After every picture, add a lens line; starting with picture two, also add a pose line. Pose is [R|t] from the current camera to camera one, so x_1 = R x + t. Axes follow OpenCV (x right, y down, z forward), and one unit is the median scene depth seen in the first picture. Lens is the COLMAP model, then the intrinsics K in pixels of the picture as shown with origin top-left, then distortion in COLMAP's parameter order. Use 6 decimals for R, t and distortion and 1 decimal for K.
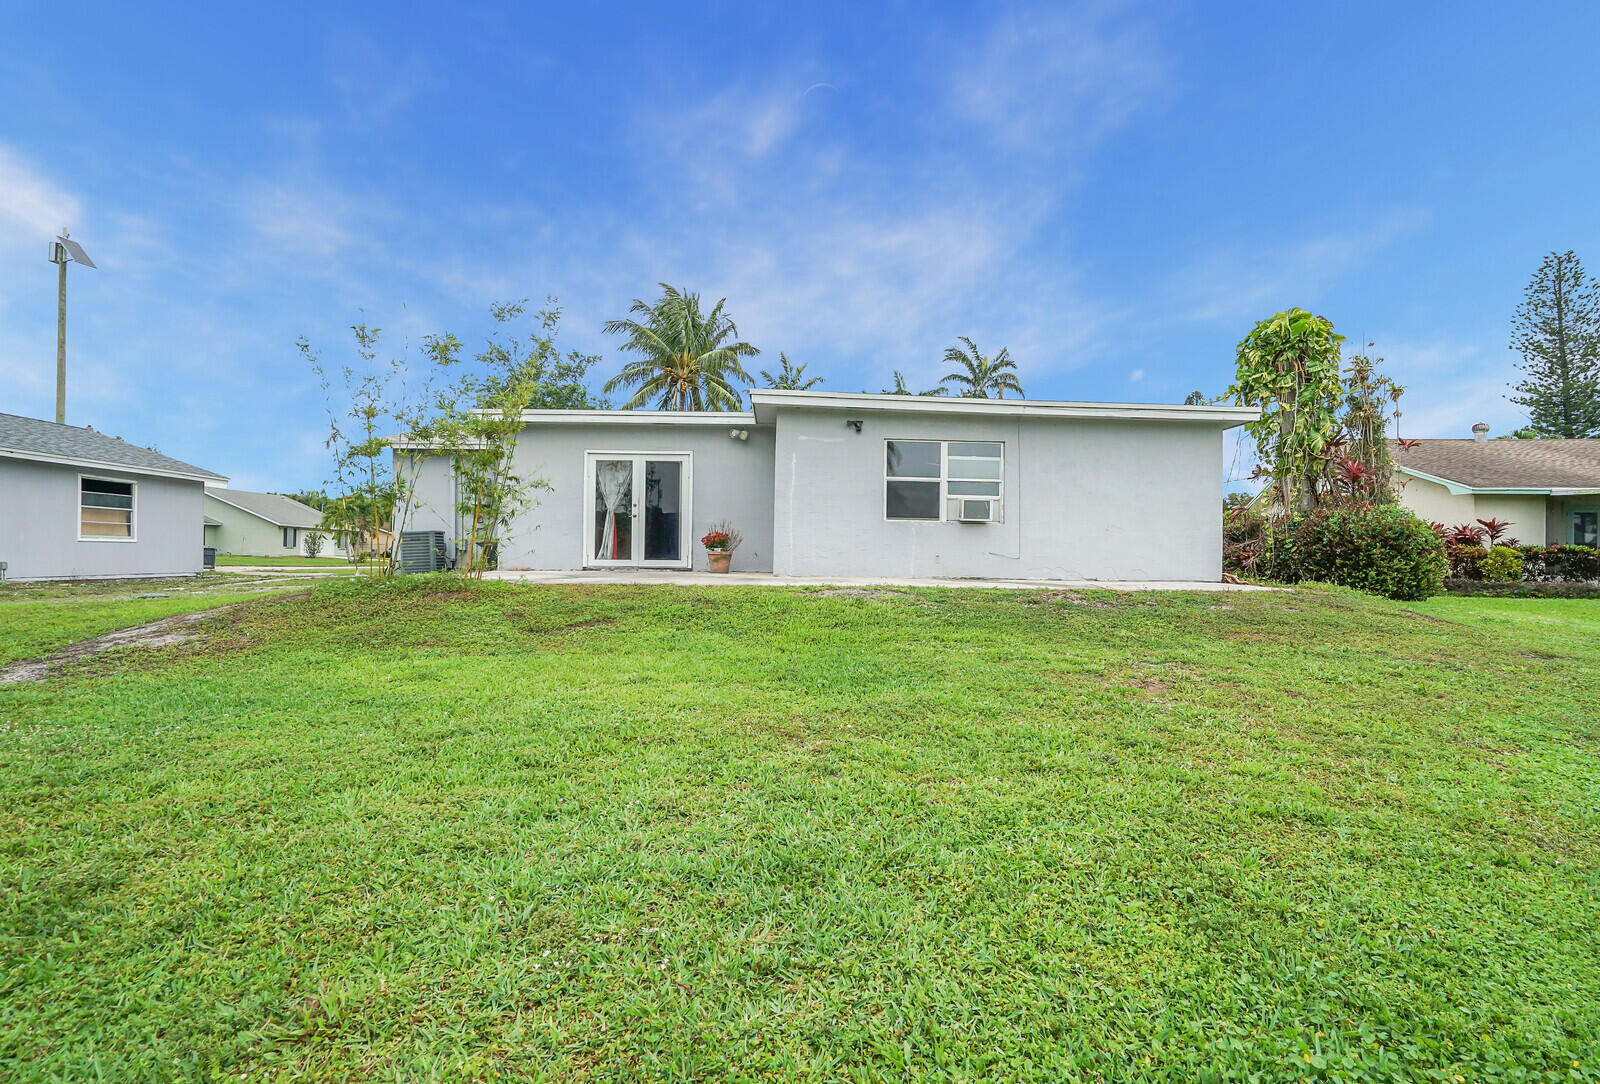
lens RADIAL K [[789.2, 0, 800.3], [0, 789.2, 549.4], [0, 0, 1]] dist [-0.021688, 0.001453]
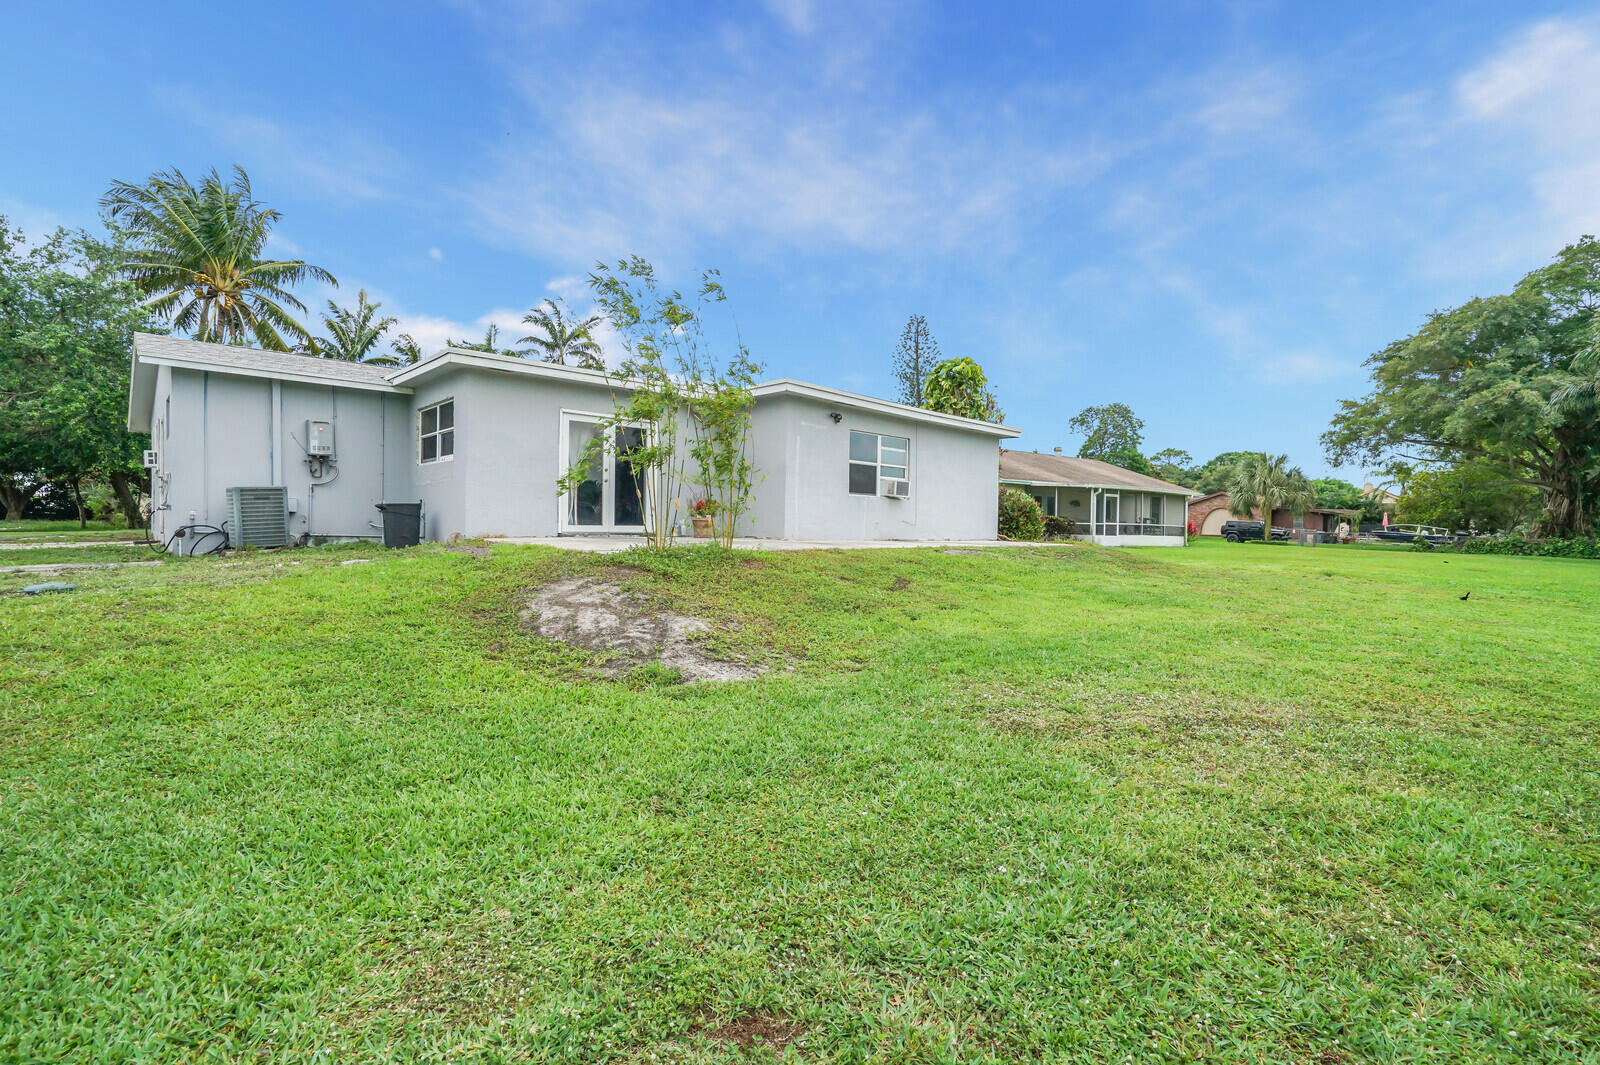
lens RADIAL K [[789.2, 0, 785.0], [0, 789.2, 534.1], [0, 0, 1]] dist [-0.021688, 0.001453]
pose [[0.746704, -0.007551, 0.665114, -0.734222], [-0.012421, 0.999603, 0.025292, -0.003979], [-0.665041, -0.027147, 0.746314, 0.115804]]
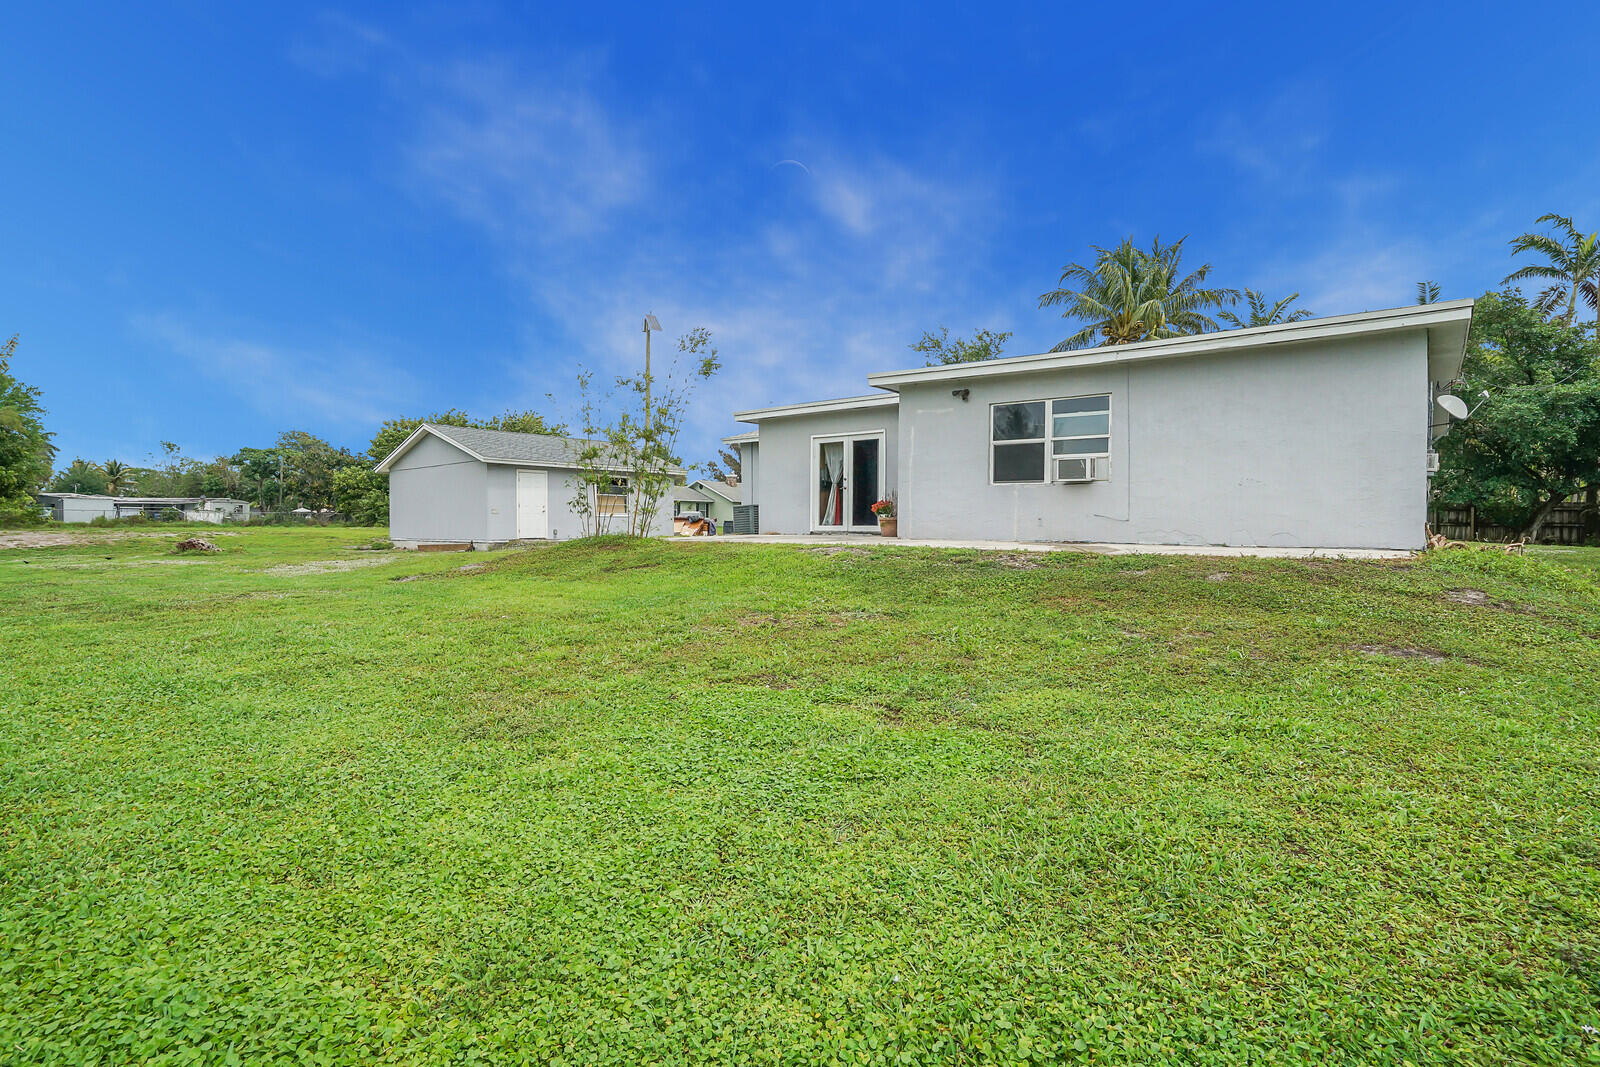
lens RADIAL K [[789.2, 0, 795.8], [0, 789.2, 538.6], [0, 0, 1]] dist [-0.021688, 0.001453]
pose [[0.757715, 0.002612, -0.652581, 0.528677], [0.013815, 0.999704, 0.020043, 0.008426], [0.652440, -0.024202, 0.757454, 0.059510]]
